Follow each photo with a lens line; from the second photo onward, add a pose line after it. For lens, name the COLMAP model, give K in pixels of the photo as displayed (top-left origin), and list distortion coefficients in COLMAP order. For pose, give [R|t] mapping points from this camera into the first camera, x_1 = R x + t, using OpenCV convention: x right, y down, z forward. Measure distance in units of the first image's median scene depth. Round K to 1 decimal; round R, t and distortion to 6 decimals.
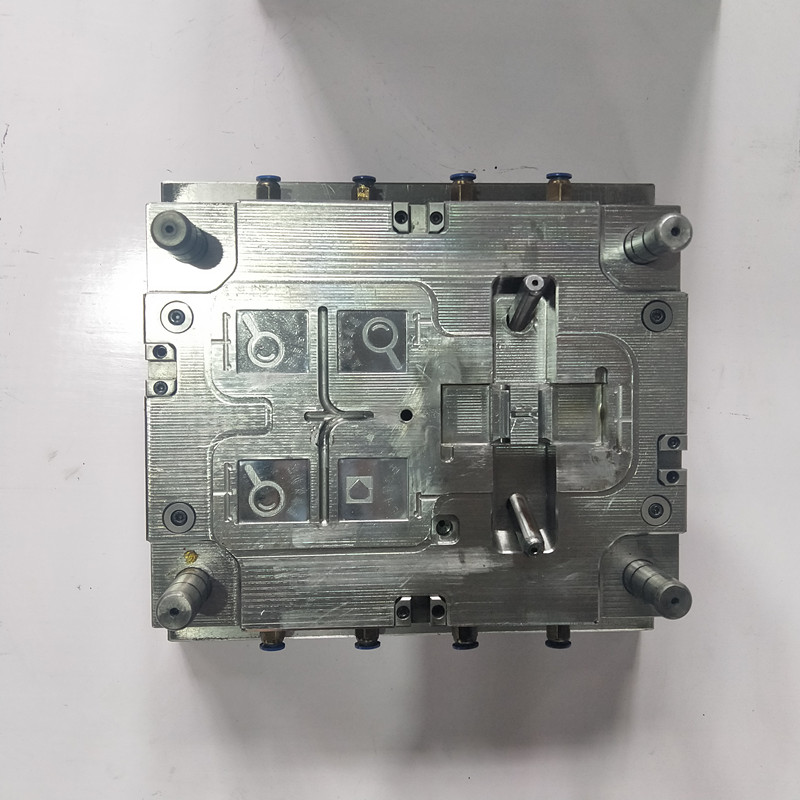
lens RADIAL K [[899.8, 0, 402.3], [0, 899.8, 400.6], [0, 0, 1]] dist [0.135049, -0.397855]
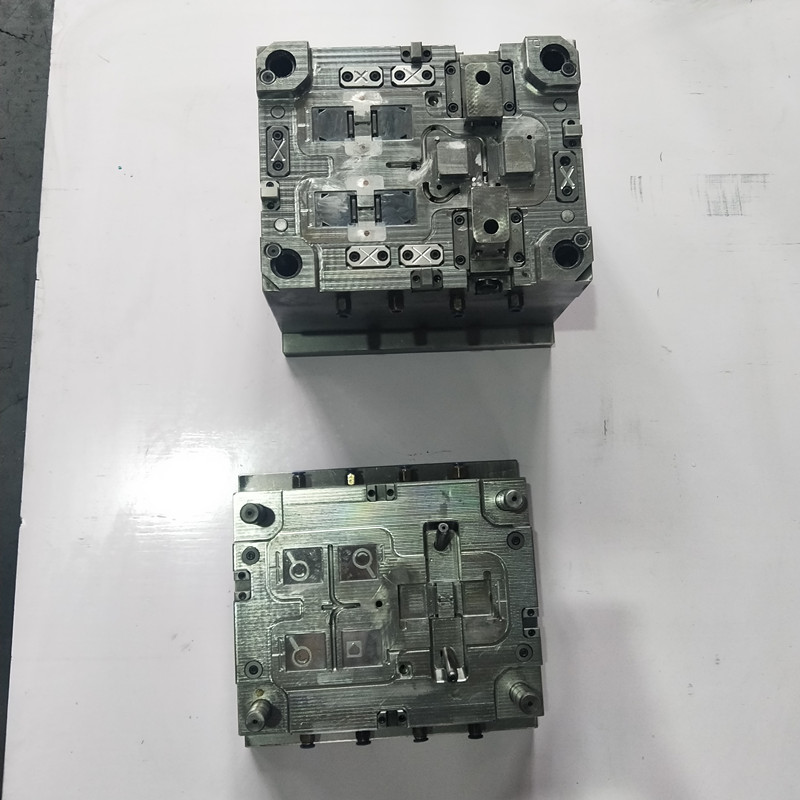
lens RADIAL K [[899.8, 0, 402.3], [0, 899.8, 400.6], [0, 0, 1]] dist [0.135049, -0.397855]
pose [[0.998554, -0.051497, -0.015409, 0.099101], [0.048235, 0.984960, -0.165912, -0.080599], [0.023721, 0.164928, 0.986020, -0.828904]]
